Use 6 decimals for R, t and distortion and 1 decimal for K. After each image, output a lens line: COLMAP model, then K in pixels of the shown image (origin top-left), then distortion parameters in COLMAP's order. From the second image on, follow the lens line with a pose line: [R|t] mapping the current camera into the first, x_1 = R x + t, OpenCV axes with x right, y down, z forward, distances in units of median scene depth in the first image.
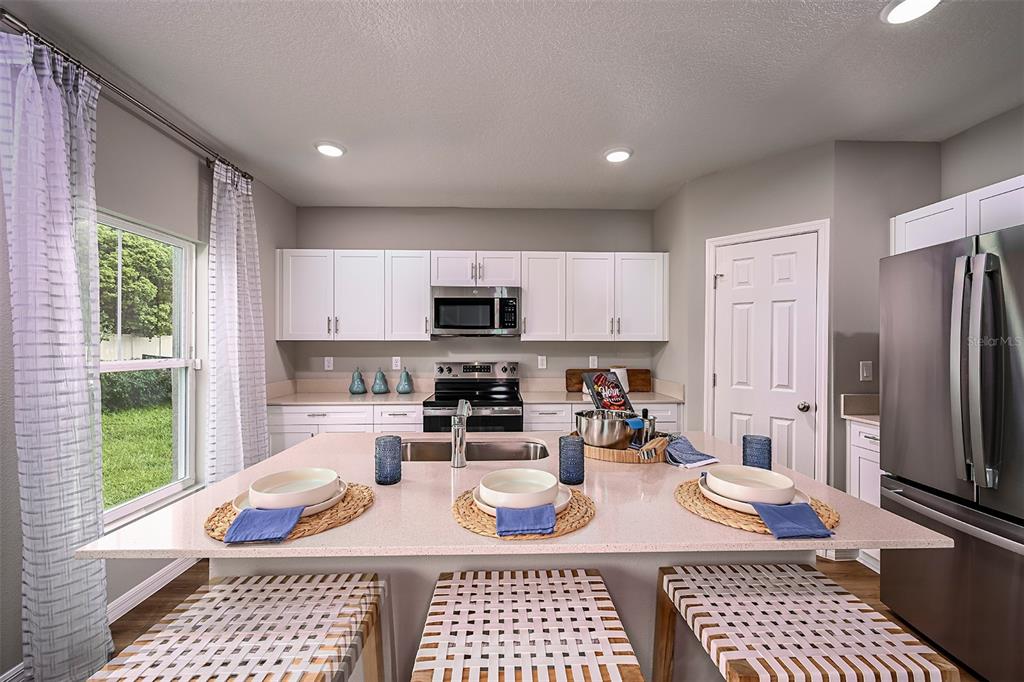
lens RADIAL K [[406.5, 0, 516.2], [0, 406.5, 346.2], [0, 0, 1]] dist [-0.000168, -0.000315]
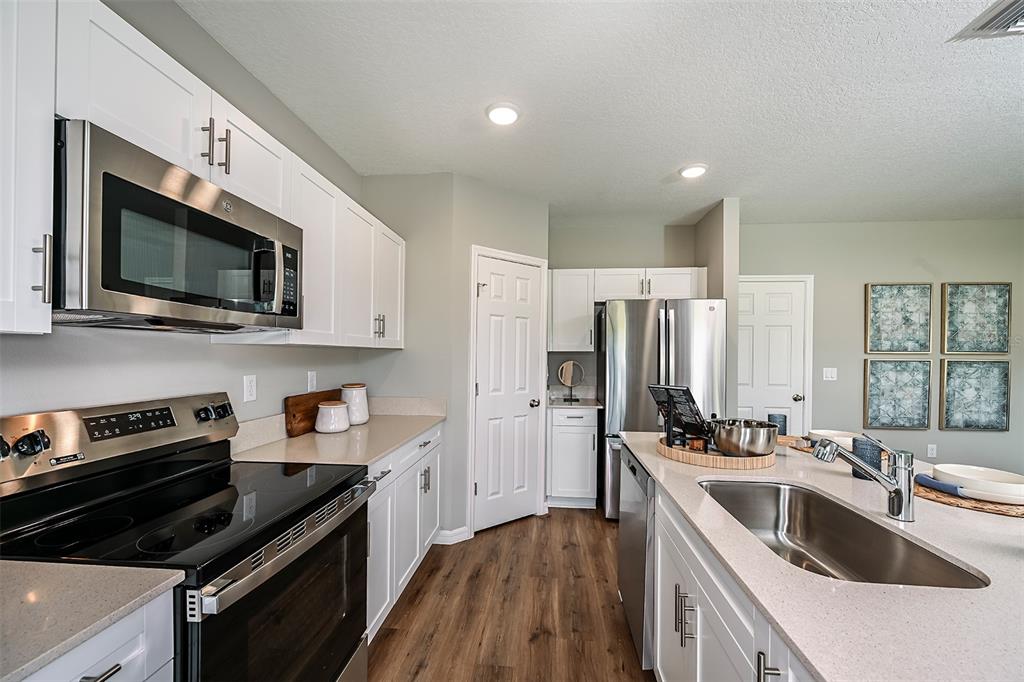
lens RADIAL K [[406.5, 0, 515.5], [0, 406.5, 351.9], [0, 0, 1]] dist [-0.000168, -0.000315]
pose [[0.119680, 0.004531, 0.992802, -0.426967], [-0.004381, 0.999982, -0.004036, -0.004053], [-0.992803, -0.003866, 0.119698, 0.707249]]
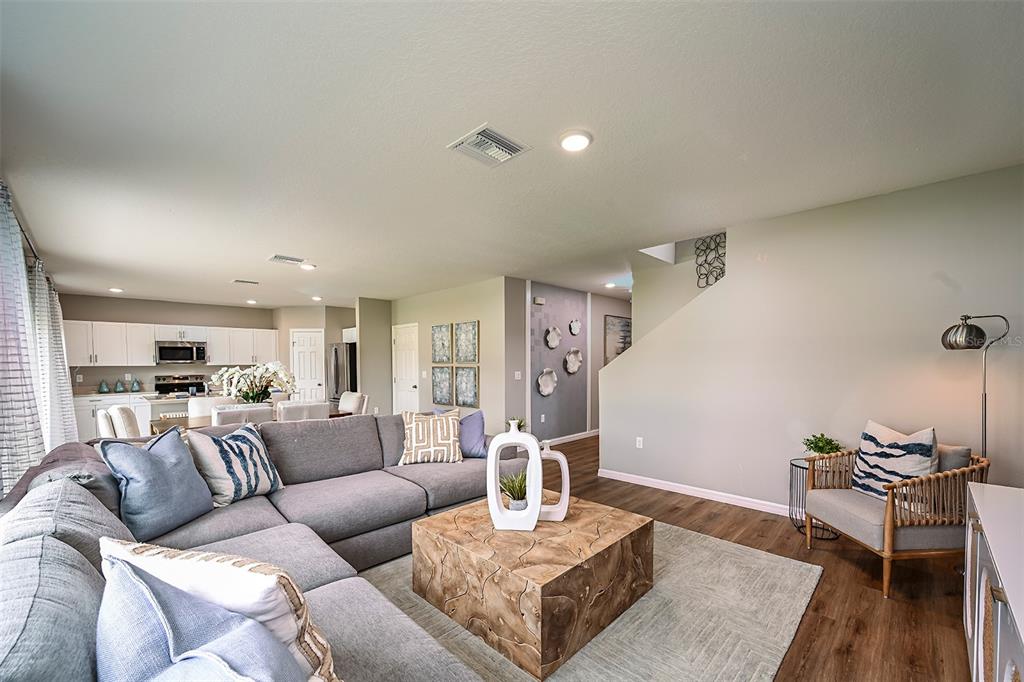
lens RADIAL K [[406.5, 0, 512.2], [0, 406.5, 374.8], [0, 0, 1]] dist [-0.000168, -0.000315]
pose [[0.720462, -0.029368, 0.692872, -0.352127], [0.011633, 0.999474, 0.030267, -0.008481], [-0.693397, -0.013746, 0.720425, -1.934956]]
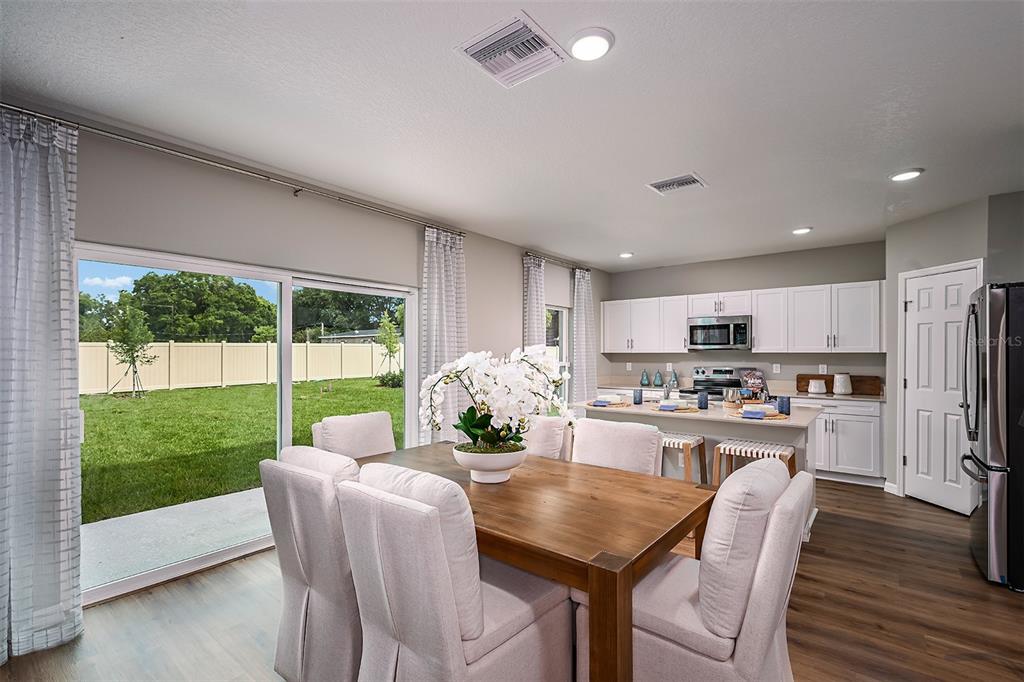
lens RADIAL K [[463.0, 0, 513.3], [0, 463.0, 351.5], [0, 0, 1]] dist [-0.002239, -0.000063]
pose [[0.758236, -0.003753, -0.651970, 0.449004], [-0.001918, 0.999966, -0.007986, -0.003188], [0.651978, 0.007305, 0.758203, -0.802217]]
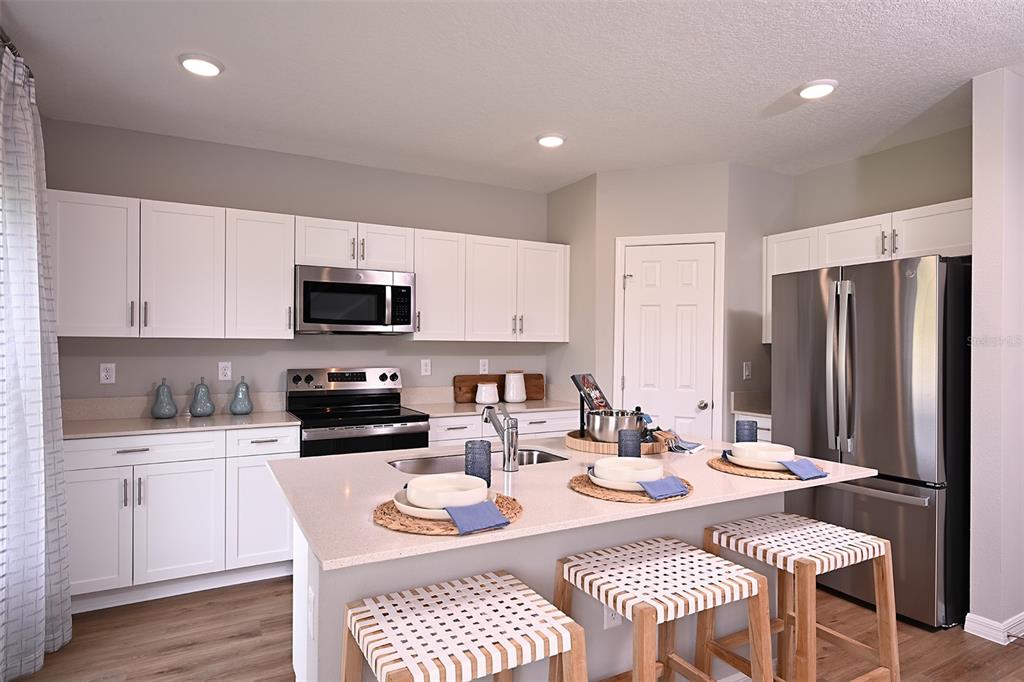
lens RADIAL K [[578.3, 0, 513.5], [0, 578.3, 341.4], [0, 0, 1]] dist [-0.002966, -0.001274]
pose [[0.893263, 0.007969, 0.449463, -0.329385], [-0.003007, 0.999926, -0.011751, 0.001177], [-0.449524, 0.009145, 0.893221, -0.104224]]
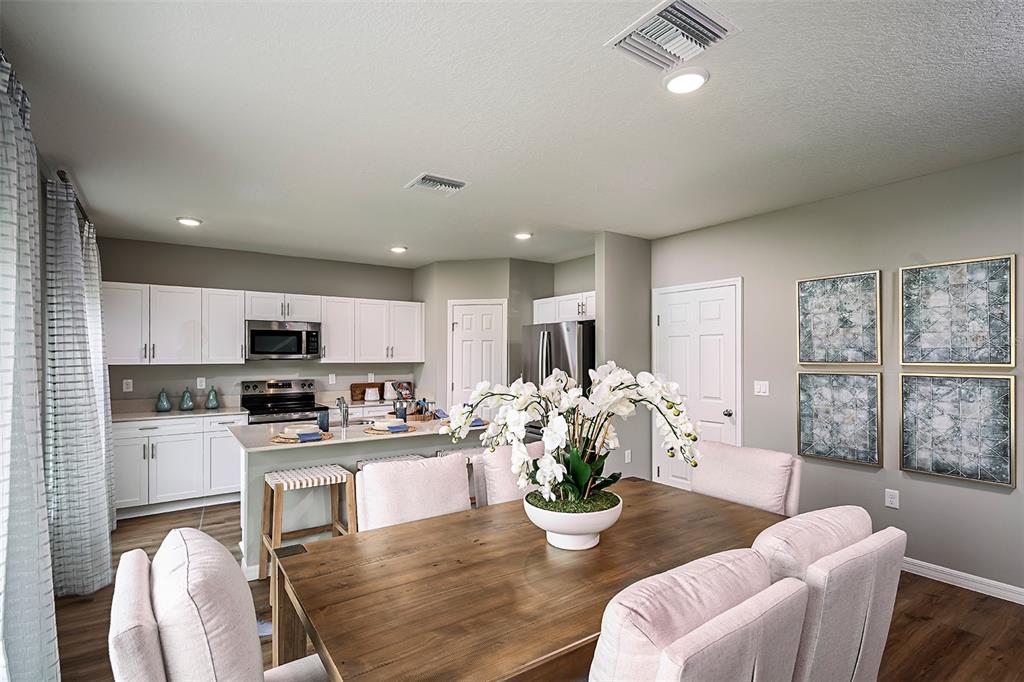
lens RADIAL K [[502.9, 0, 513.4], [0, 502.9, 353.7], [0, 0, 1]] dist [0.006113, -0.000042]
pose [[0.836282, 0.000580, 0.548300, -0.373398], [0.004883, 0.999952, -0.008506, -0.027601], [-0.548278, 0.009790, 0.836239, -0.740488]]
